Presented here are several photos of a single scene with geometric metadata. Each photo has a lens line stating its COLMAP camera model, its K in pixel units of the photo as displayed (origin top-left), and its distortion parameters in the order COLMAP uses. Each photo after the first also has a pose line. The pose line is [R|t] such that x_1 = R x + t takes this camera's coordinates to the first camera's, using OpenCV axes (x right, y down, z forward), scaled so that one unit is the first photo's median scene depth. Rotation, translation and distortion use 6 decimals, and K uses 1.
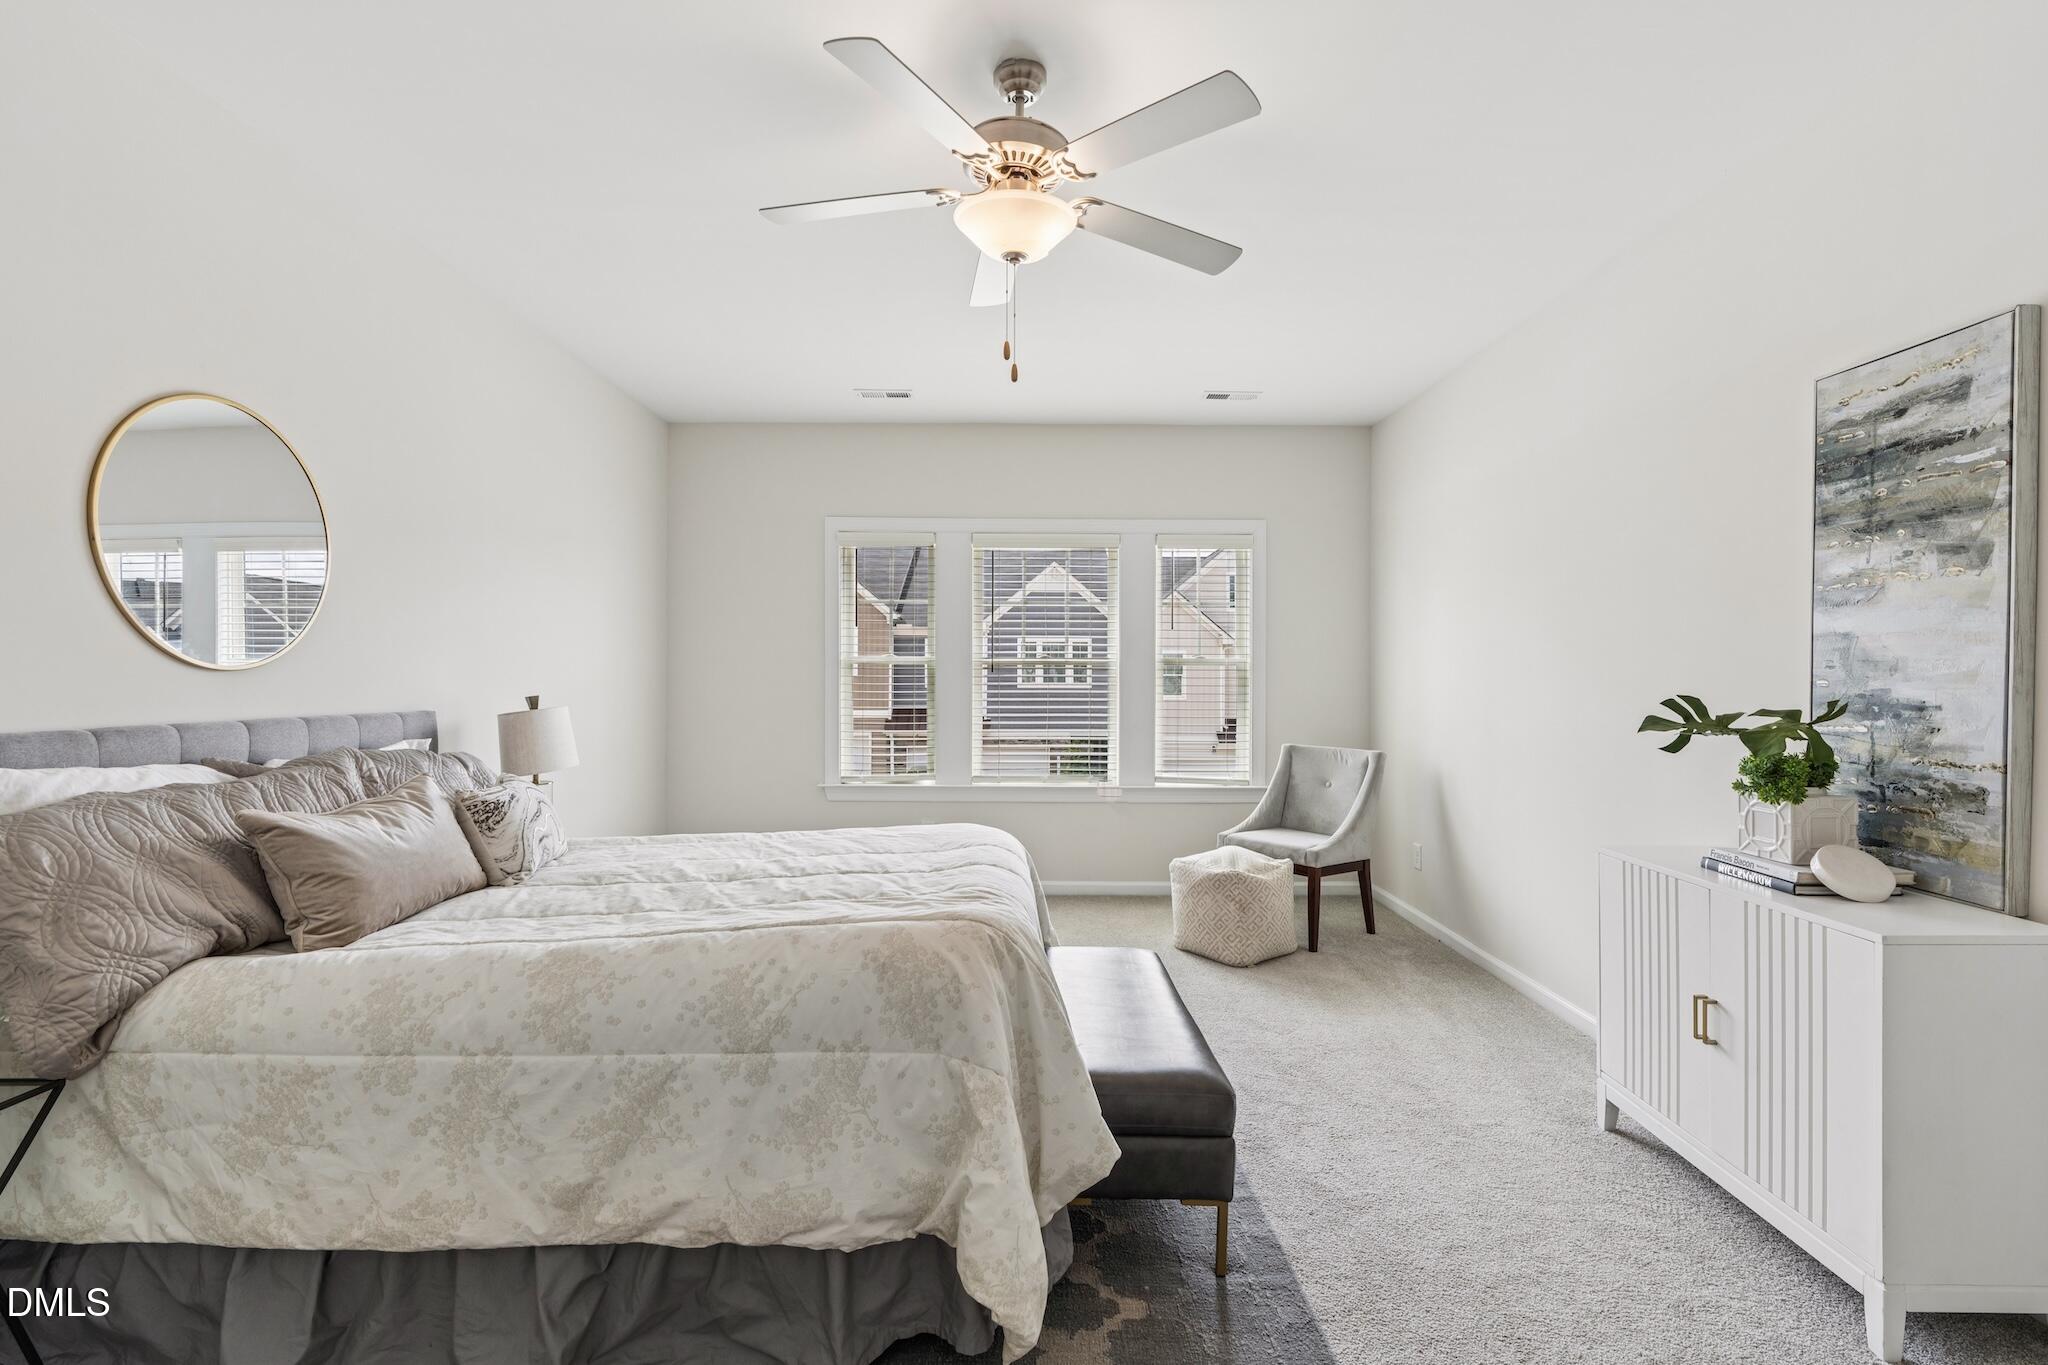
lens RADIAL K [[926.1, 0, 1026.6], [0, 926.1, 674.4], [0, 0, 1]] dist [-0.003753, 0.001510]
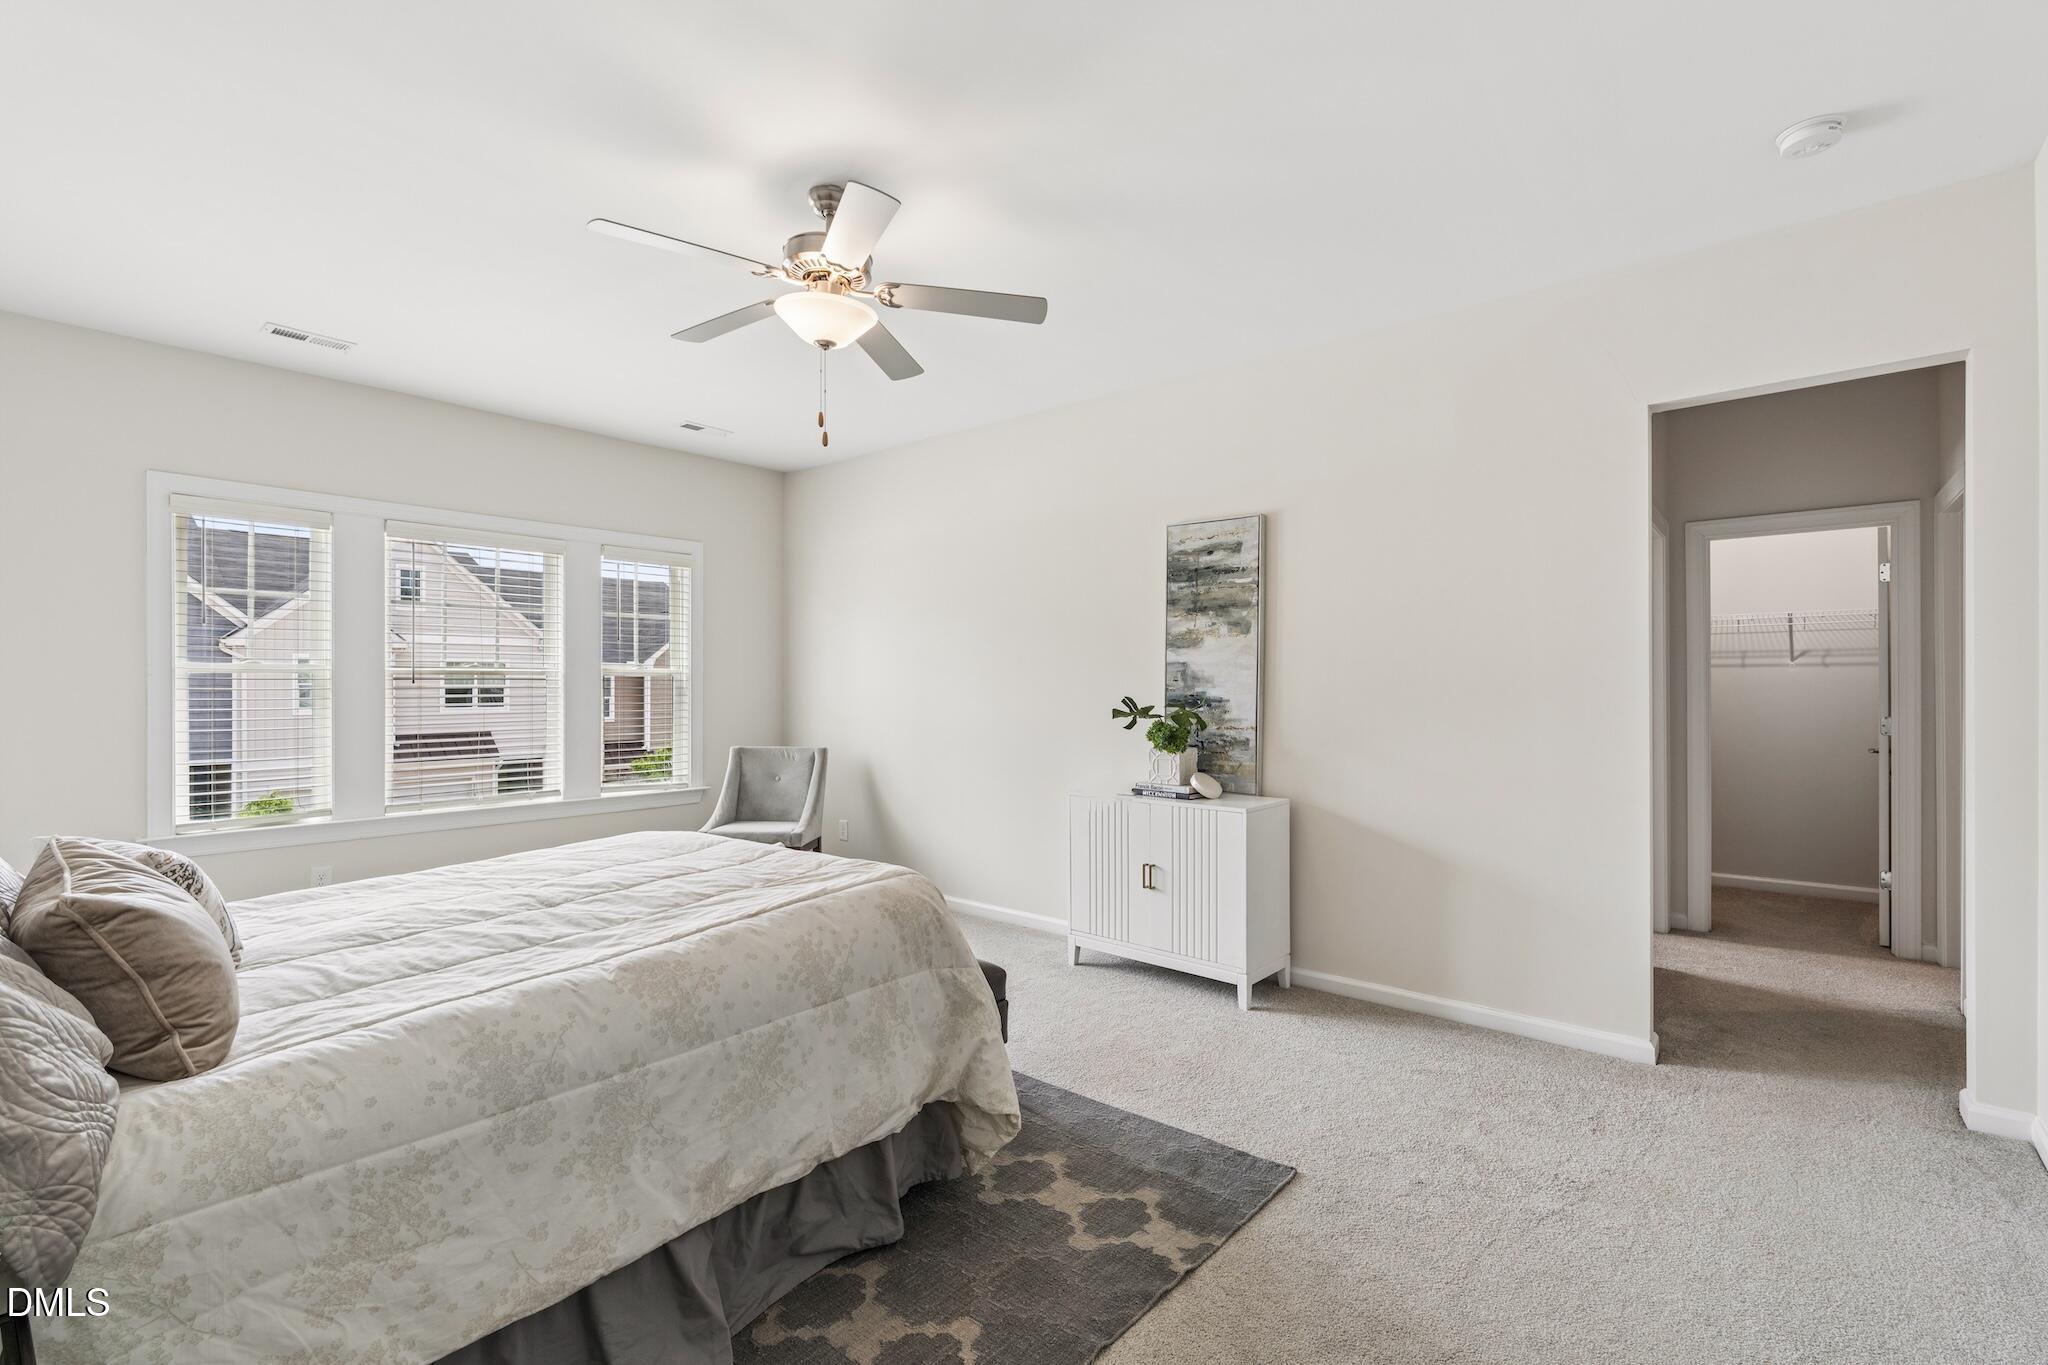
lens RADIAL K [[926.1, 0, 1030.7], [0, 926.1, 680.4], [0, 0, 1]] dist [-0.003753, 0.001510]
pose [[0.643904, -0.000740, 0.765106, -0.911502], [0.002169, 0.999997, -0.000858, -0.008419], [-0.765103, 0.002212, 0.643904, 0.015854]]
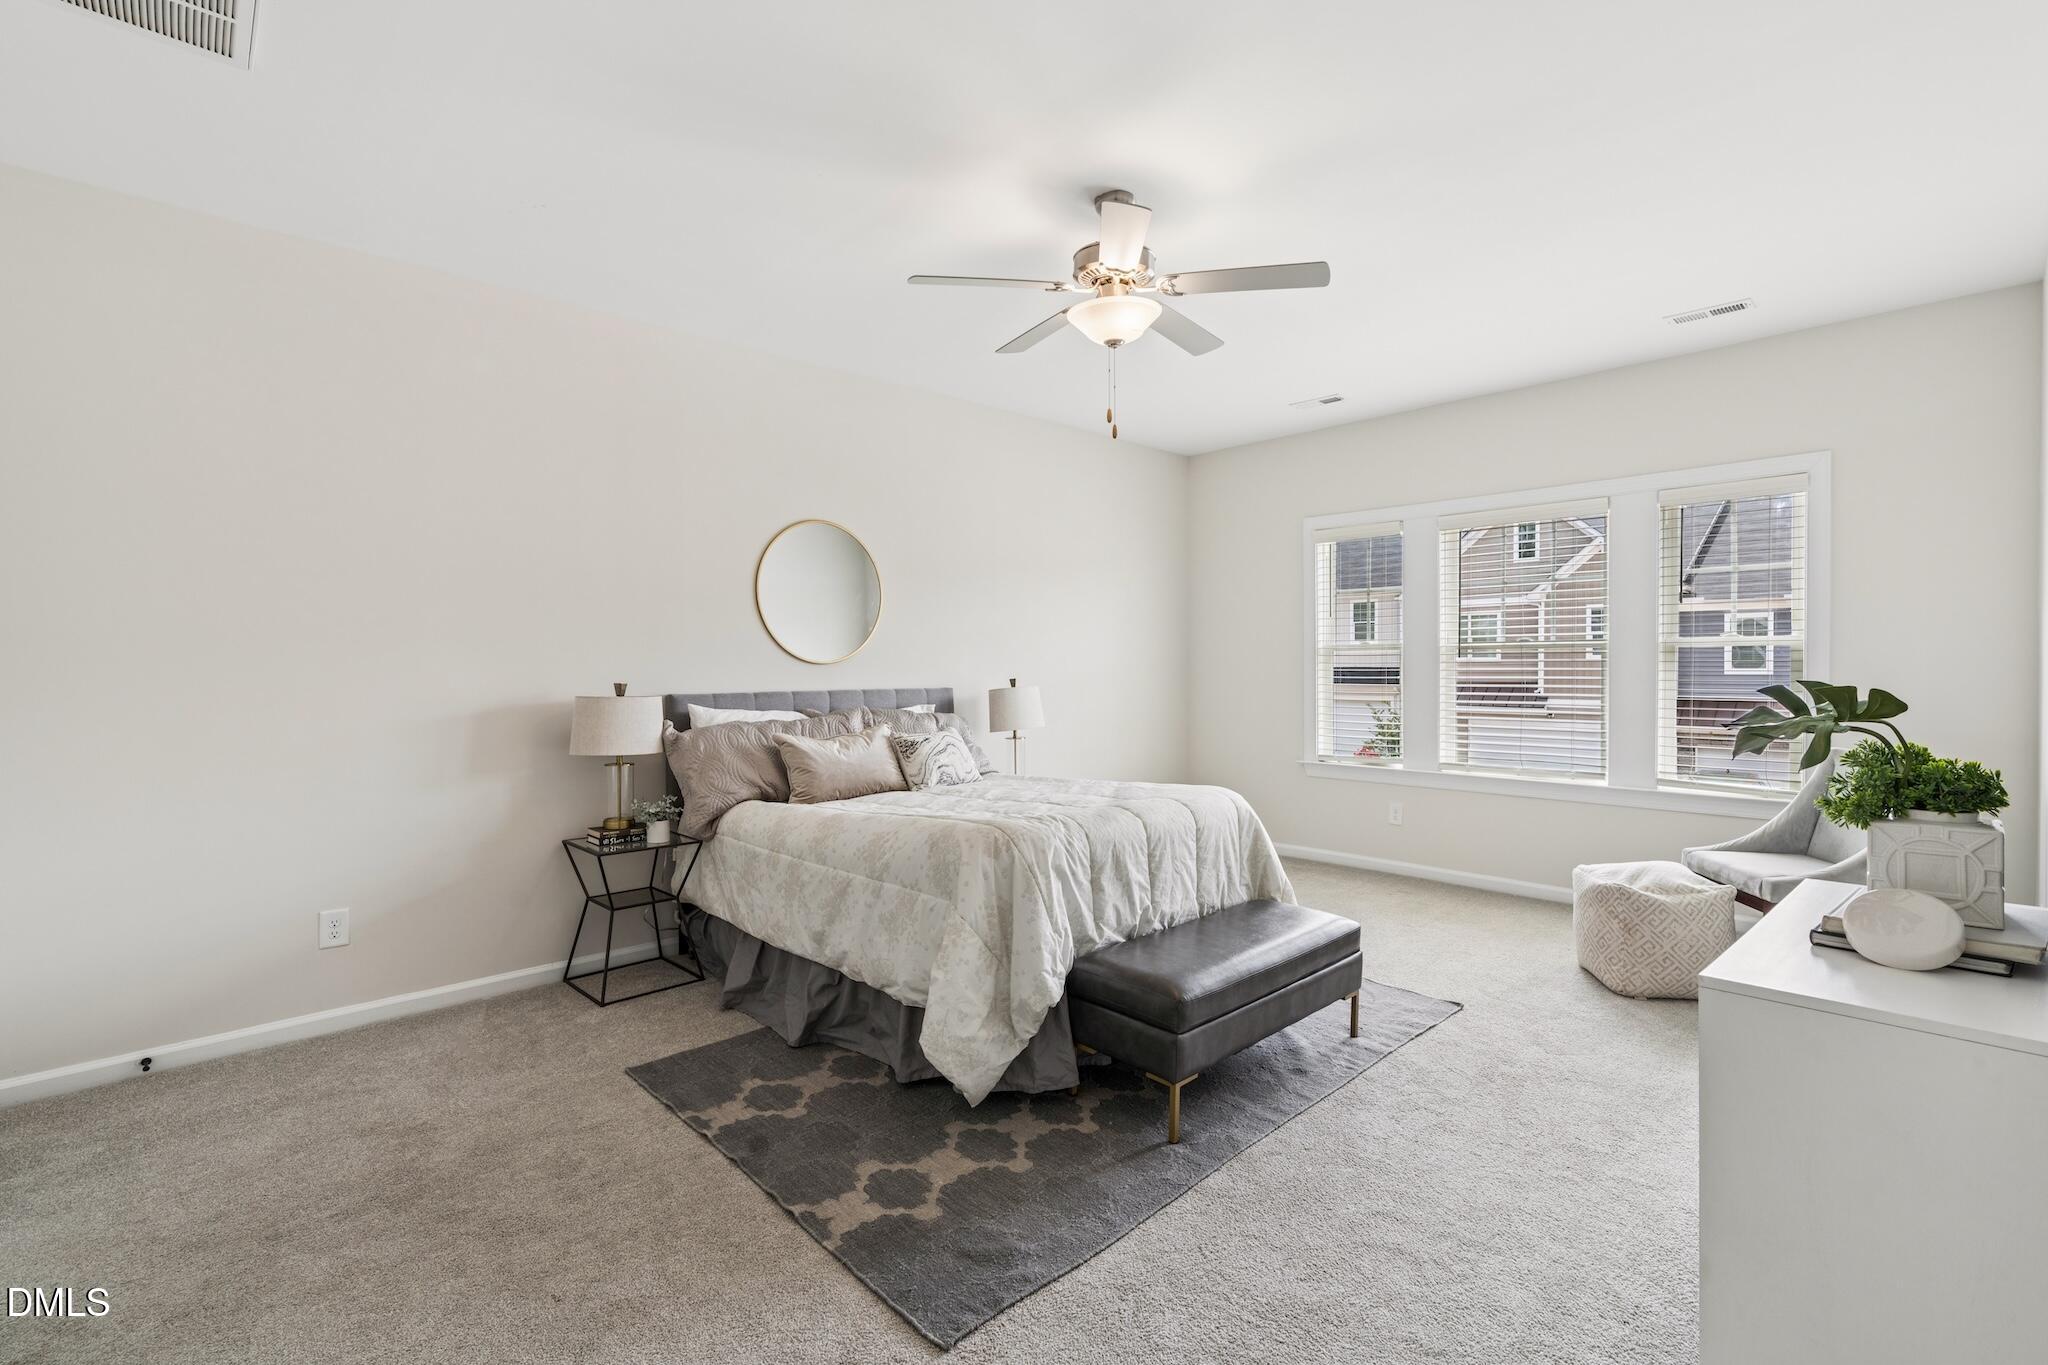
lens RADIAL K [[926.1, 0, 1024.4], [0, 926.1, 679.1], [0, 0, 1]] dist [-0.003753, 0.001510]
pose [[0.679239, 0.004129, -0.733906, 1.021774], [0.010117, 0.999836, 0.014988, 0.003177], [0.733848, -0.017605, 0.679086, 0.015790]]
